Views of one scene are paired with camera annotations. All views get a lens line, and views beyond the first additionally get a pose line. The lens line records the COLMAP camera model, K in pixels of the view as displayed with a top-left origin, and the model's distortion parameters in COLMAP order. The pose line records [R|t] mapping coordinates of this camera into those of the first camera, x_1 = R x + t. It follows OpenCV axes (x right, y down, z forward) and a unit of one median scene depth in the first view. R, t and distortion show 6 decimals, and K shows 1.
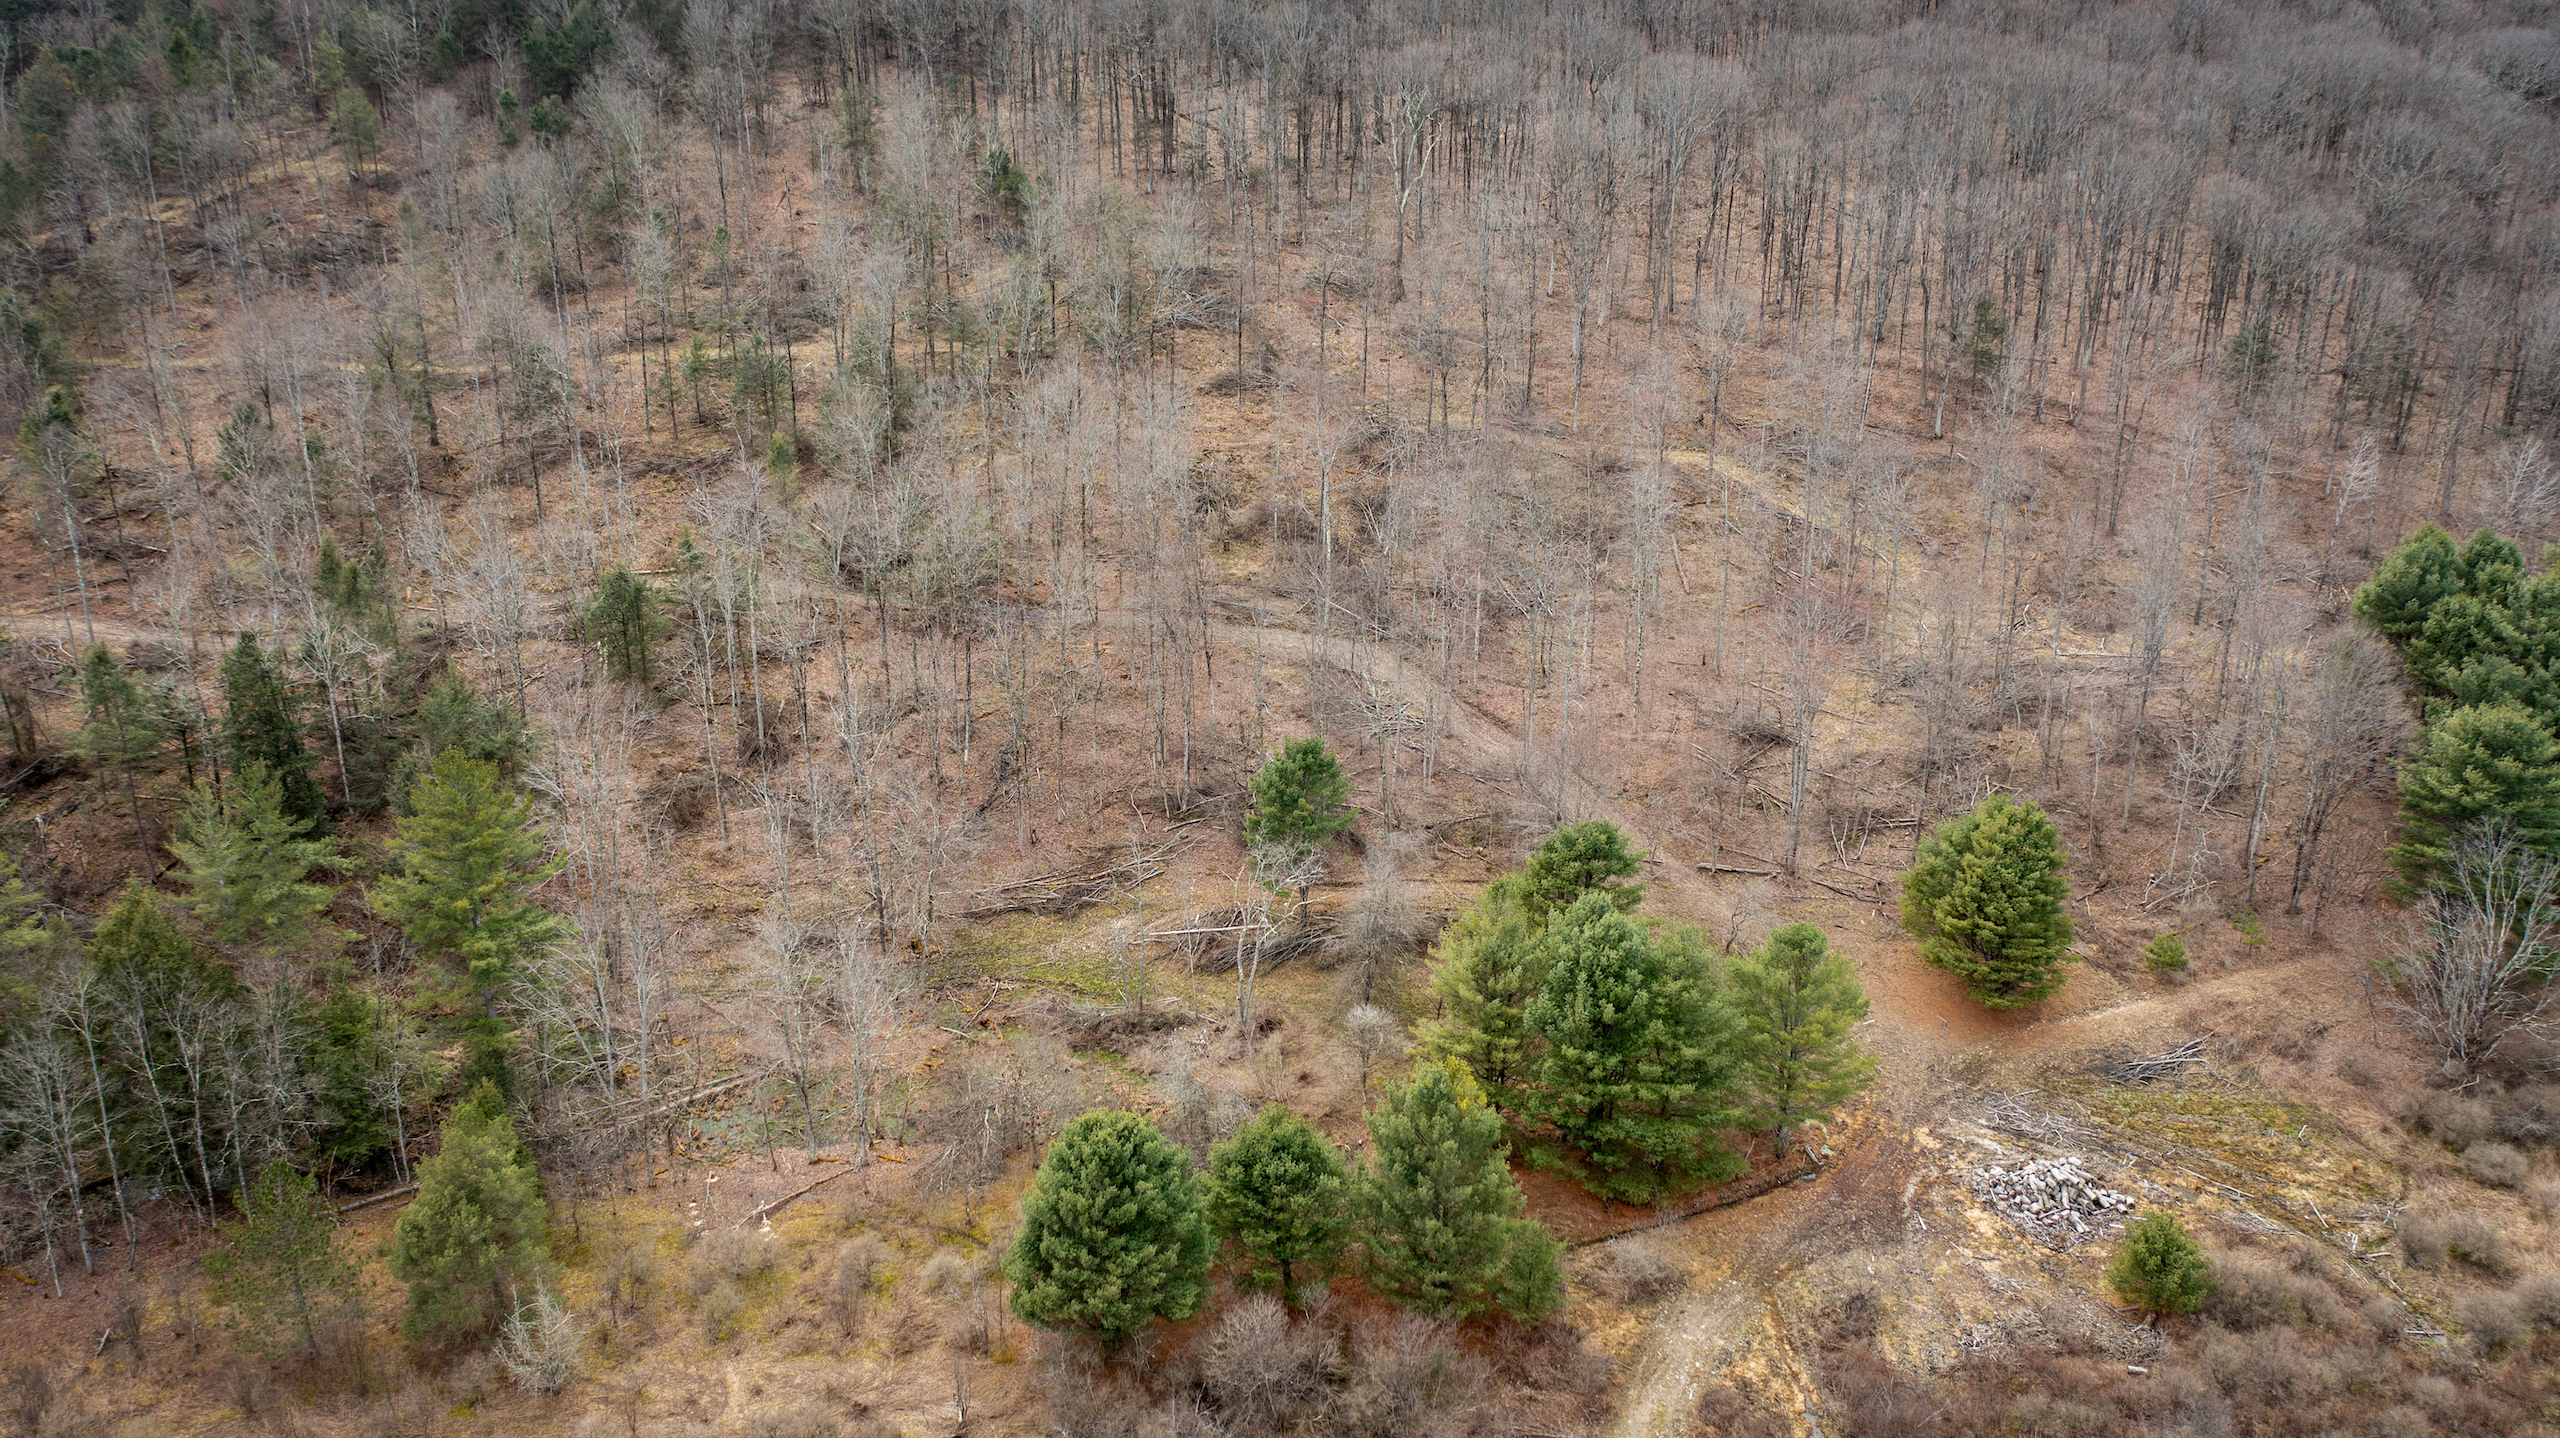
lens RADIAL K [[1985.0, 0, 1271.7], [0, 1985.0, 724.6], [0, 0, 1]] dist [-0.036278, 0.015329]
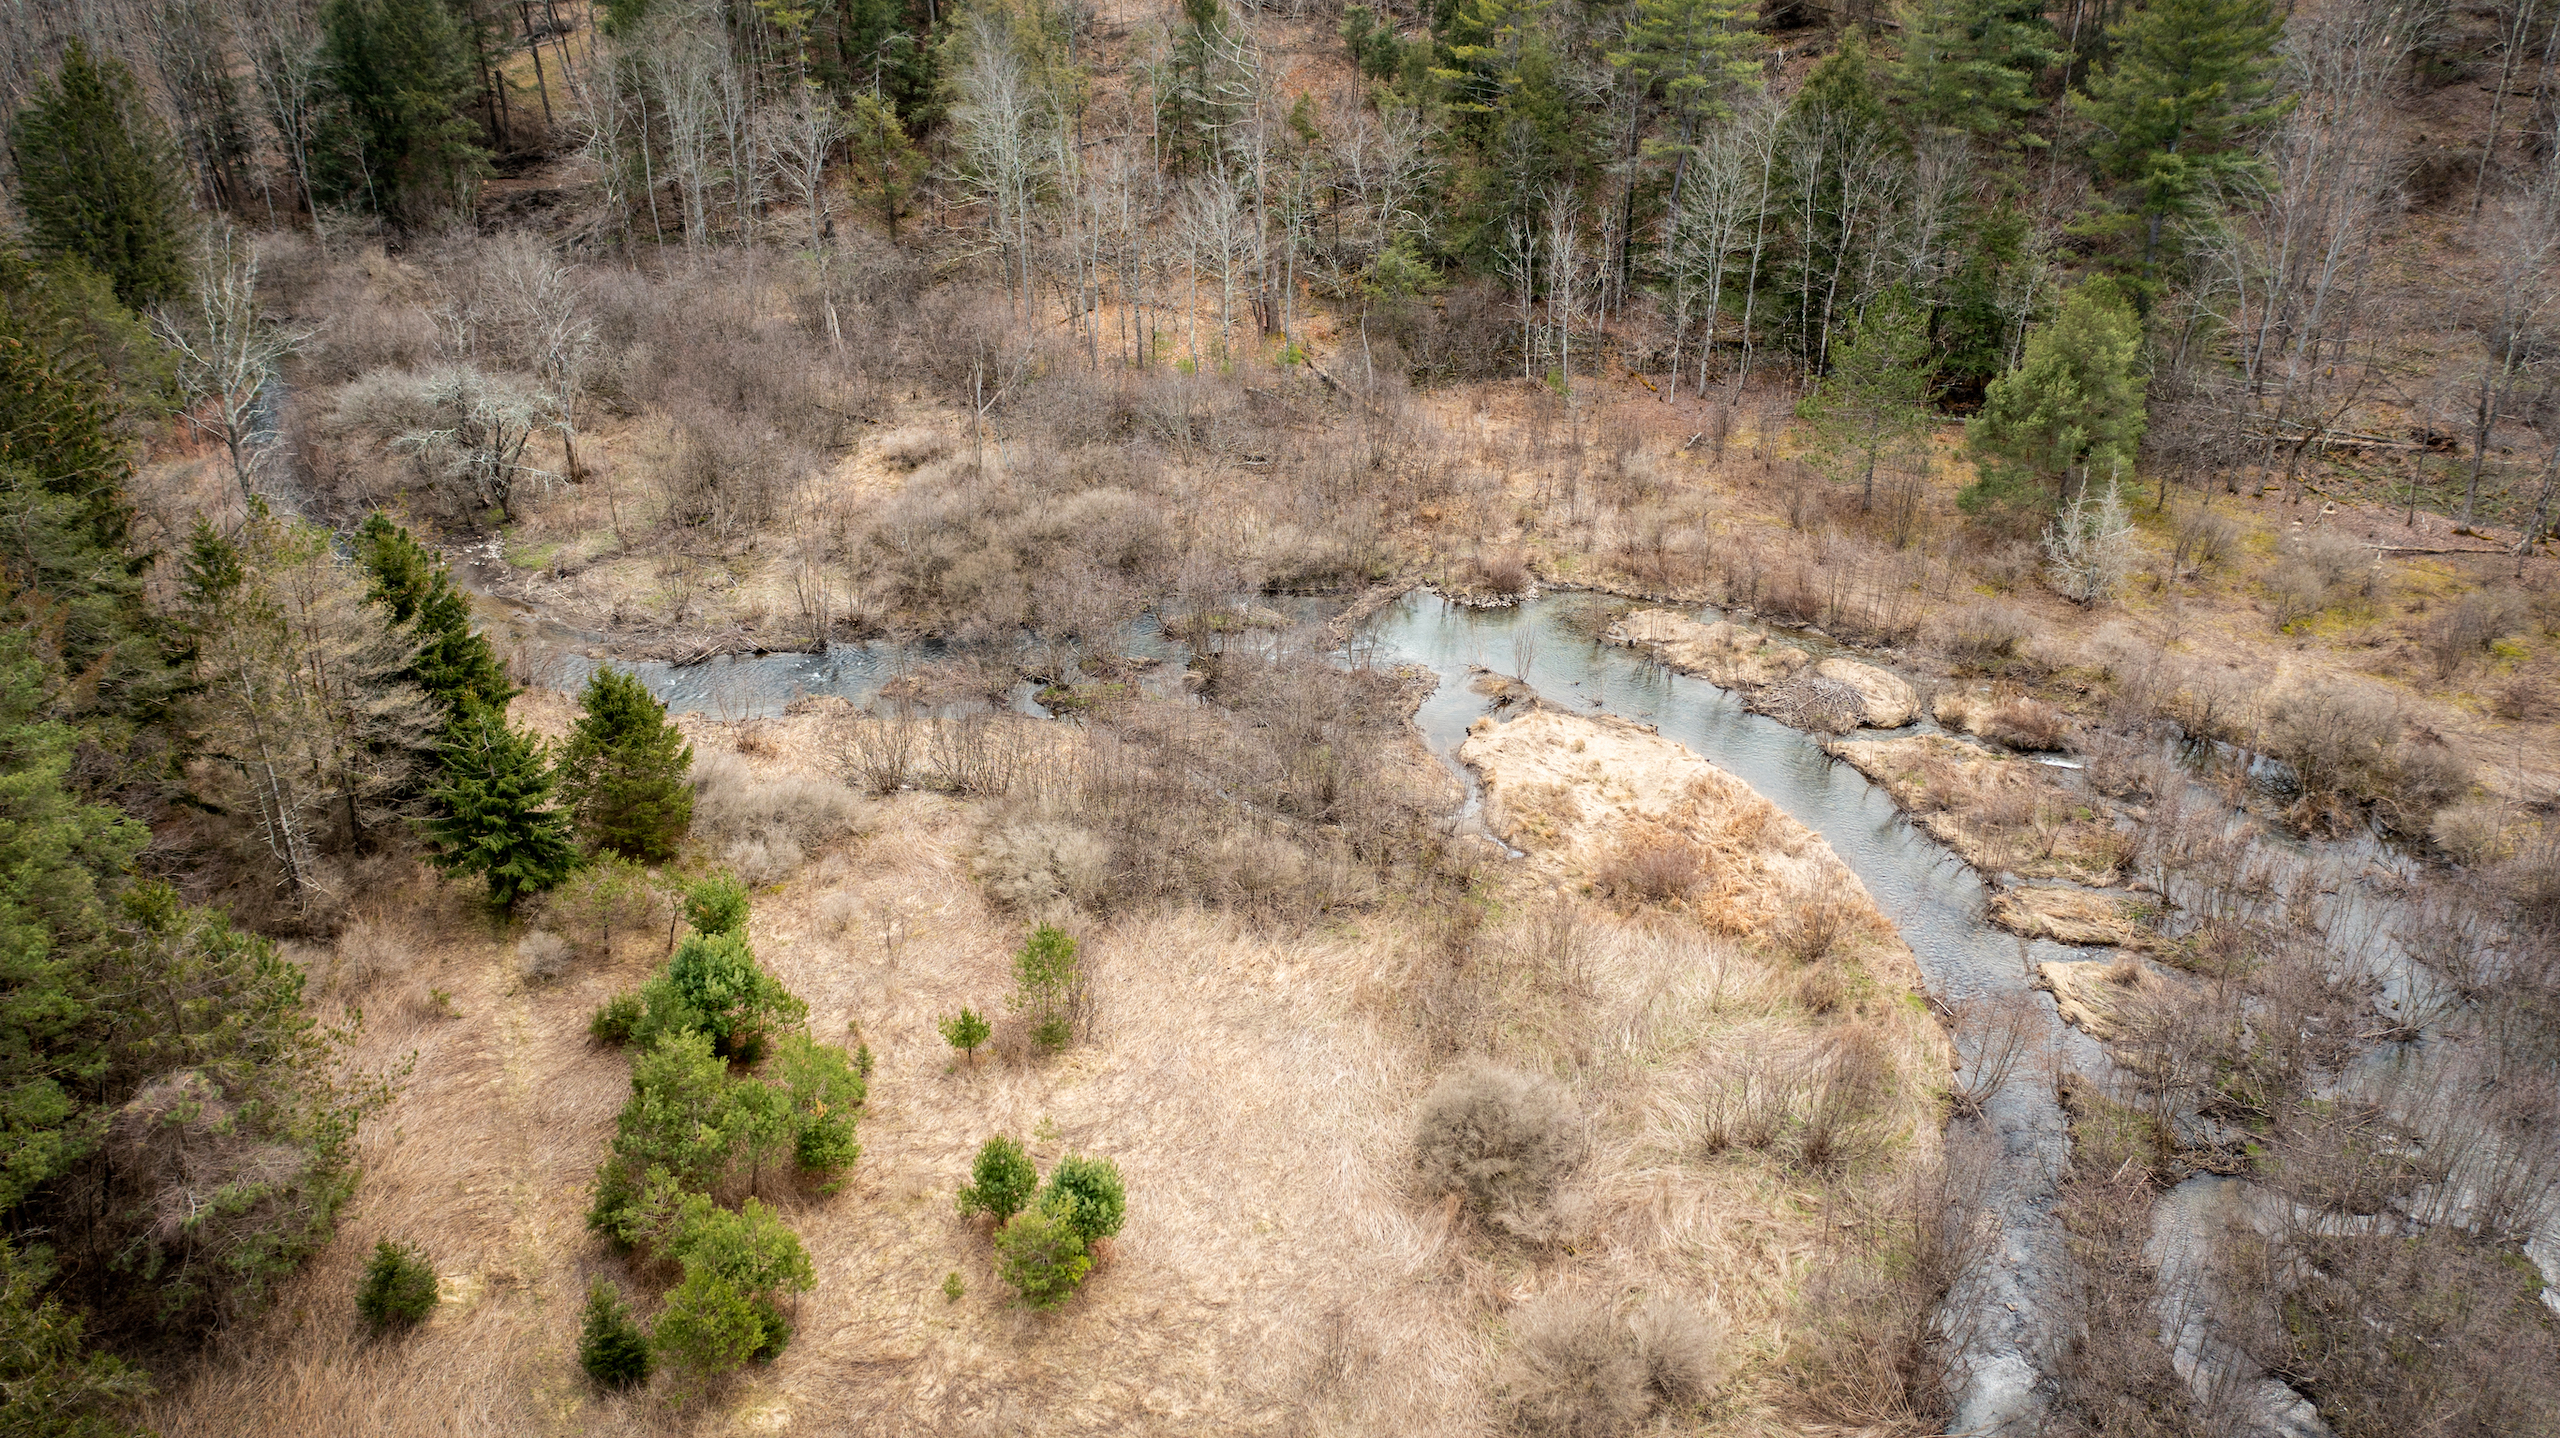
lens RADIAL K [[1985.0, 0, 1266.1], [0, 1985.0, 732.2], [0, 0, 1]] dist [-0.036278, 0.015329]
pose [[0.667097, 0.360486, -0.651944, -0.001973], [-0.233852, 0.932223, 0.276176, 0.198543], [0.707315, -0.031778, 0.706184, 0.076306]]
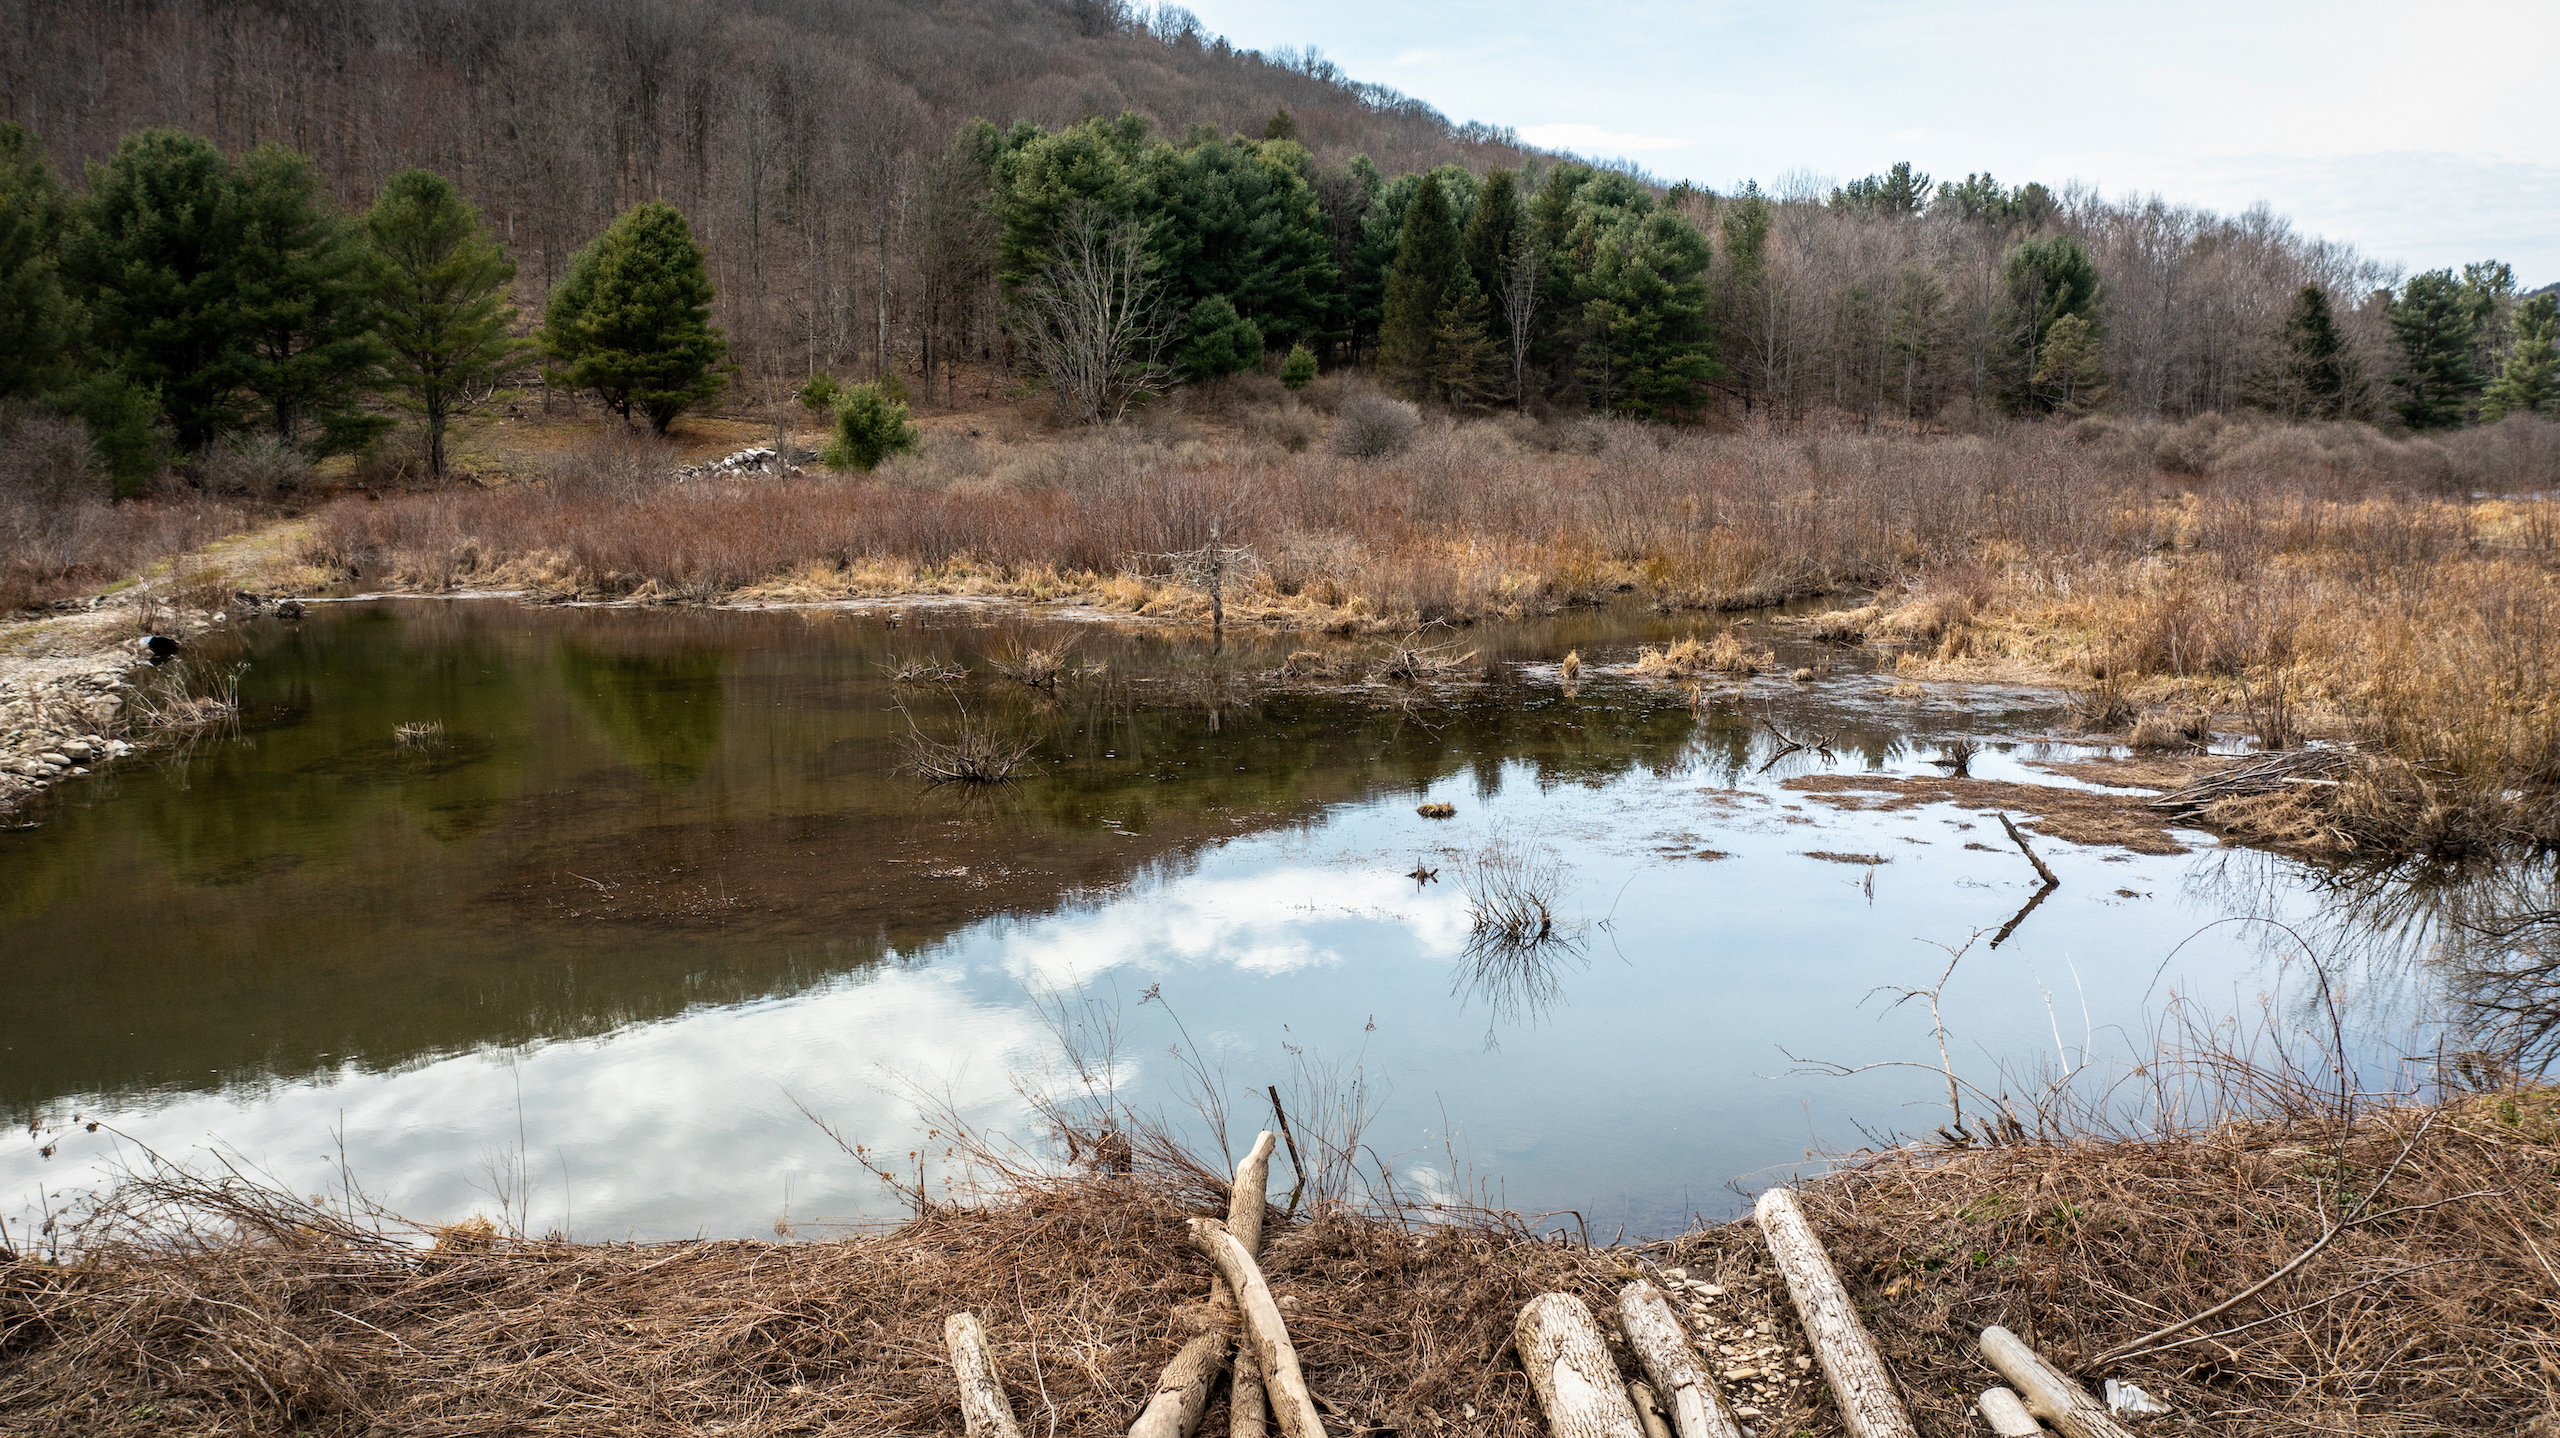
lens RADIAL K [[1985.0, 0, 1263.3], [0, 1985.0, 732.3], [0, 0, 1]] dist [-0.036278, 0.015329]
pose [[0.773122, -0.093039, 0.627397, -0.007060], [0.200002, 0.974477, -0.101948, 0.490627], [-0.601899, 0.204299, 0.771997, 0.171996]]
